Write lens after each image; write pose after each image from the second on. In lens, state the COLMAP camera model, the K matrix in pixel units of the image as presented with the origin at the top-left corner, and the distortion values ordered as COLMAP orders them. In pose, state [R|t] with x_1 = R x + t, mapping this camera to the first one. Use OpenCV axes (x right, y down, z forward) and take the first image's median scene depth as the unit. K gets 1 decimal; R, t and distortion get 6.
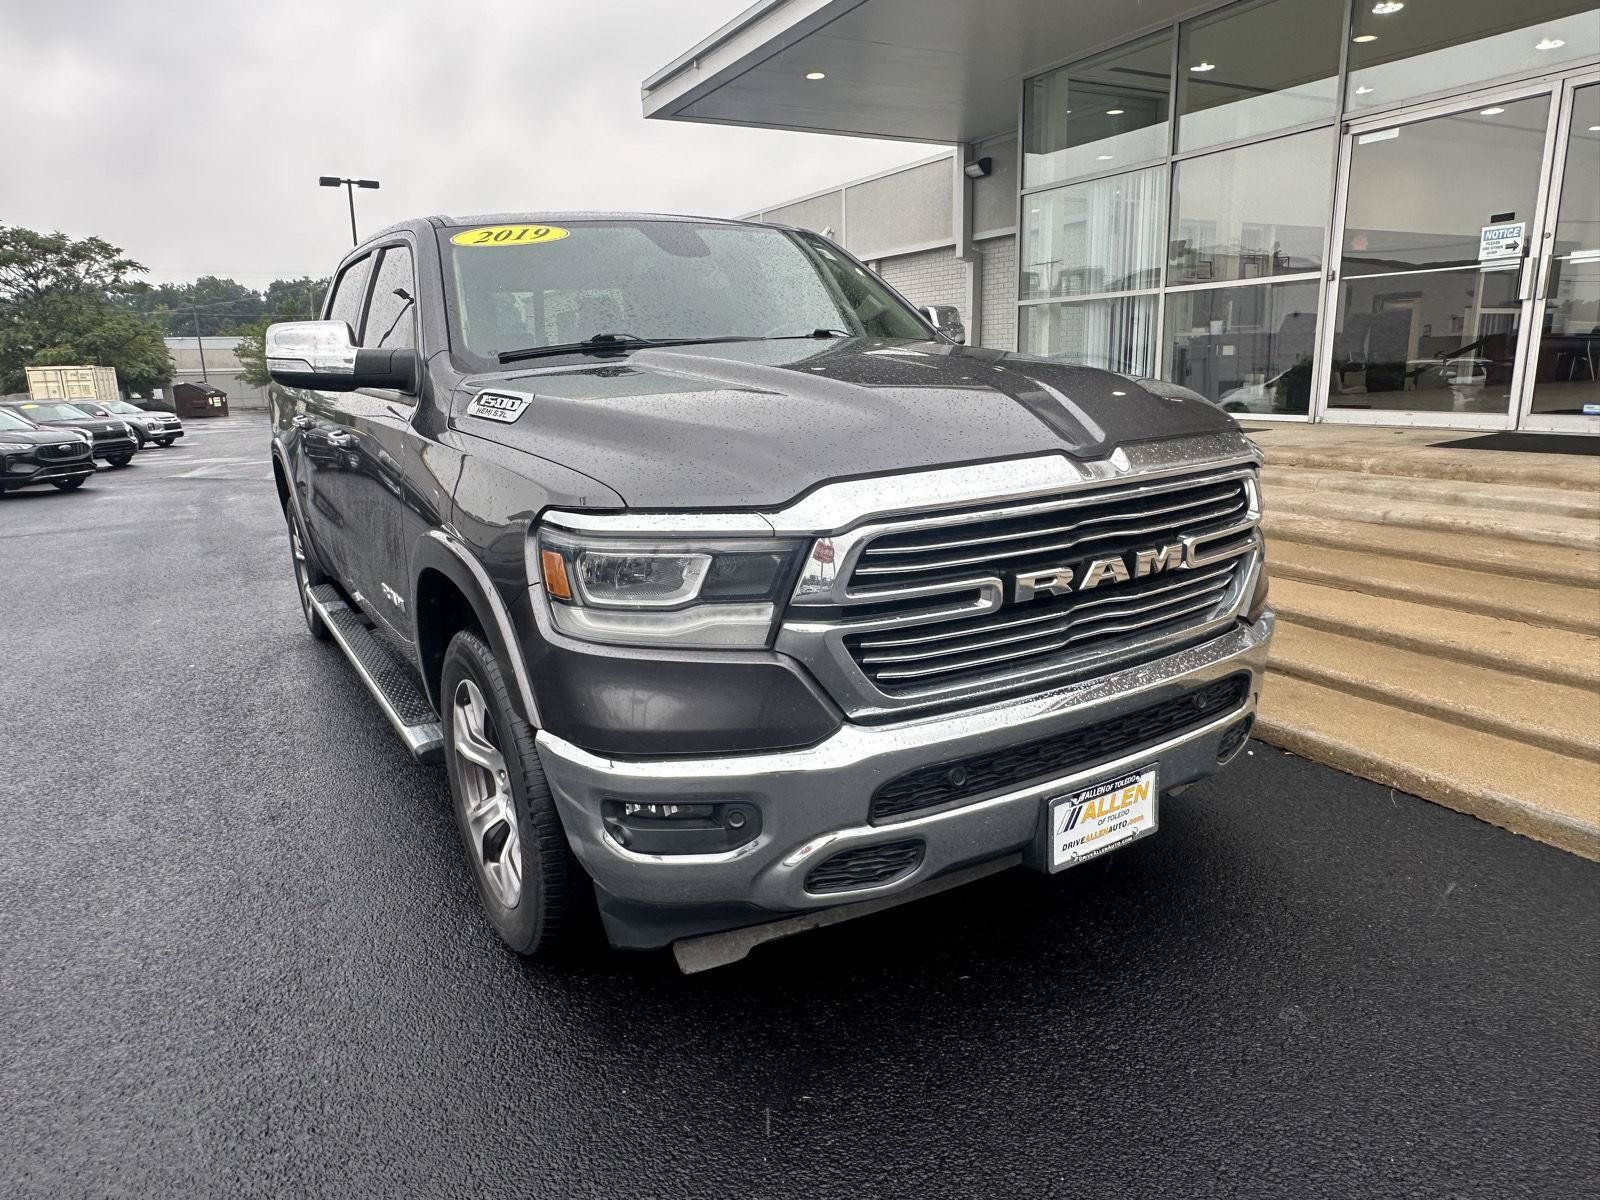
lens RADIAL K [[1036.2, 0, 794.3], [0, 1036.2, 613.0], [0, 0, 1]] dist [-0.005336, 0.001413]
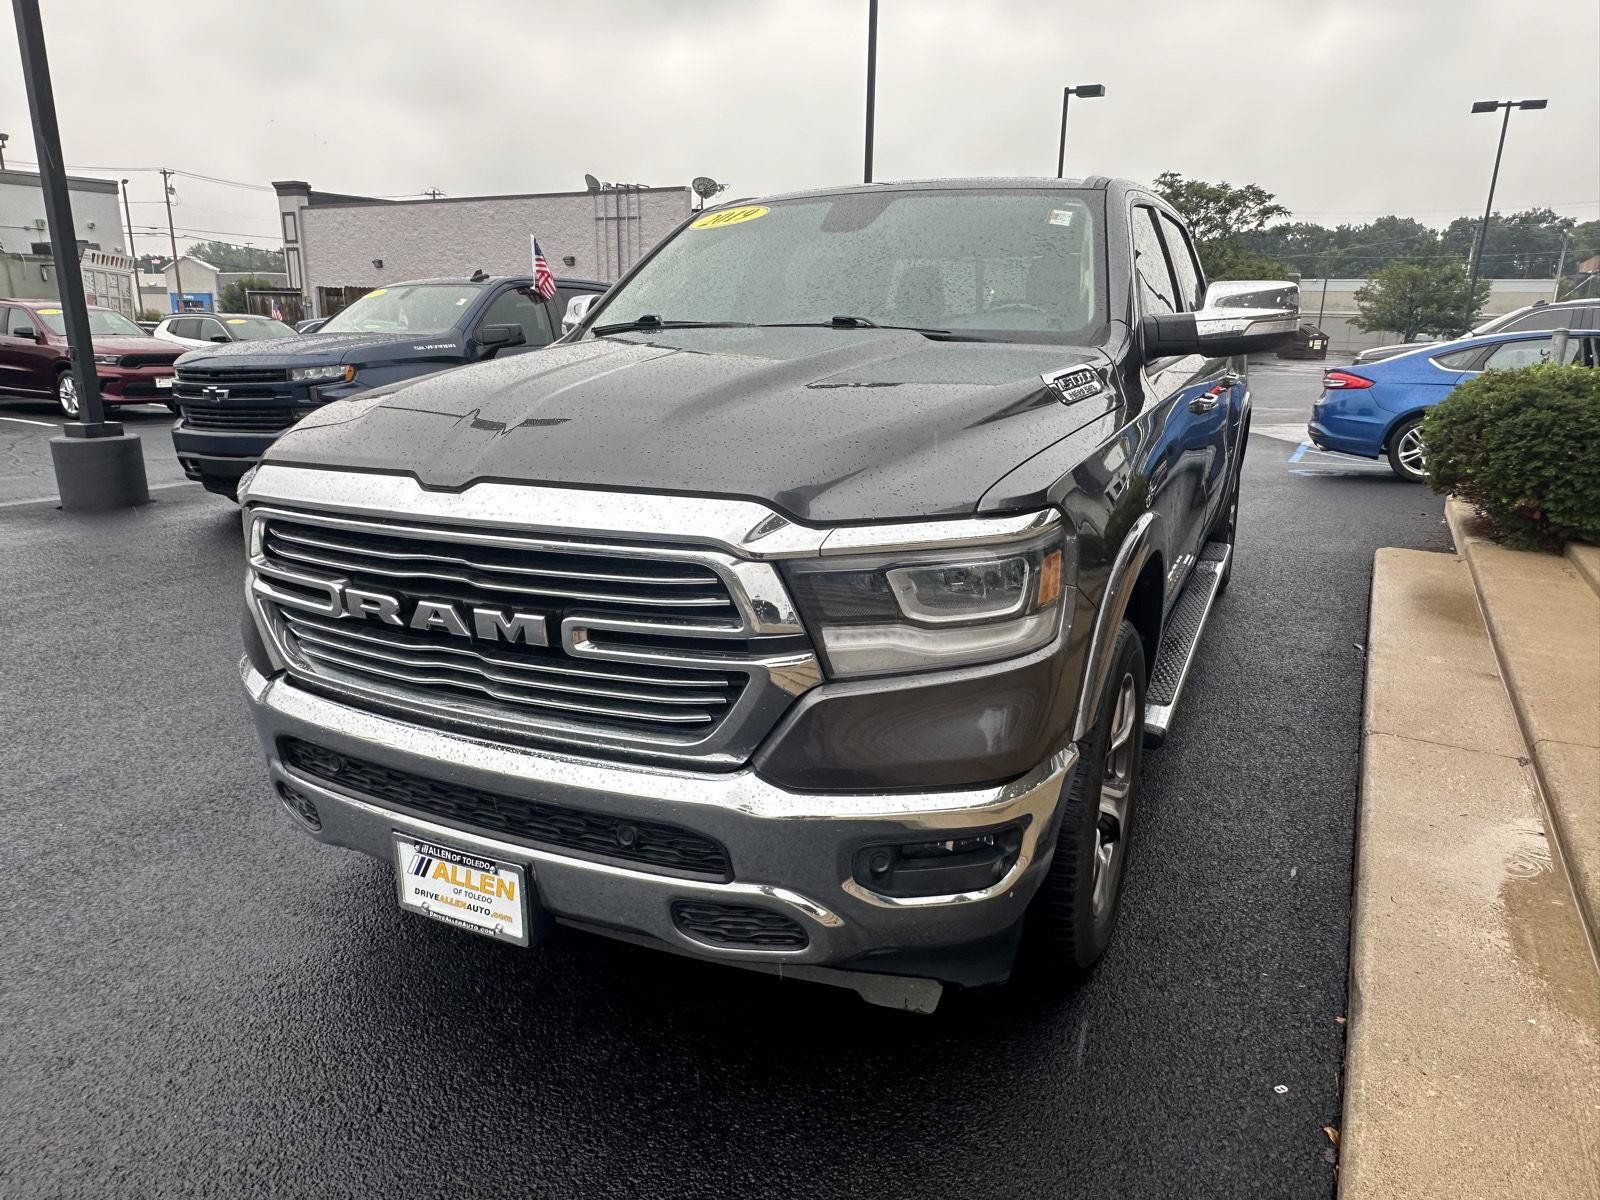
lens RADIAL K [[1035.0, 0, 786.3], [0, 1035.0, 599.9], [0, 0, 1]] dist [-0.004151, 0.001301]
pose [[0.538542, 0.258750, -0.801886, 0.807543], [-0.225459, 0.961232, 0.158749, -0.180770], [0.811875, 0.095300, 0.576001, 0.506860]]
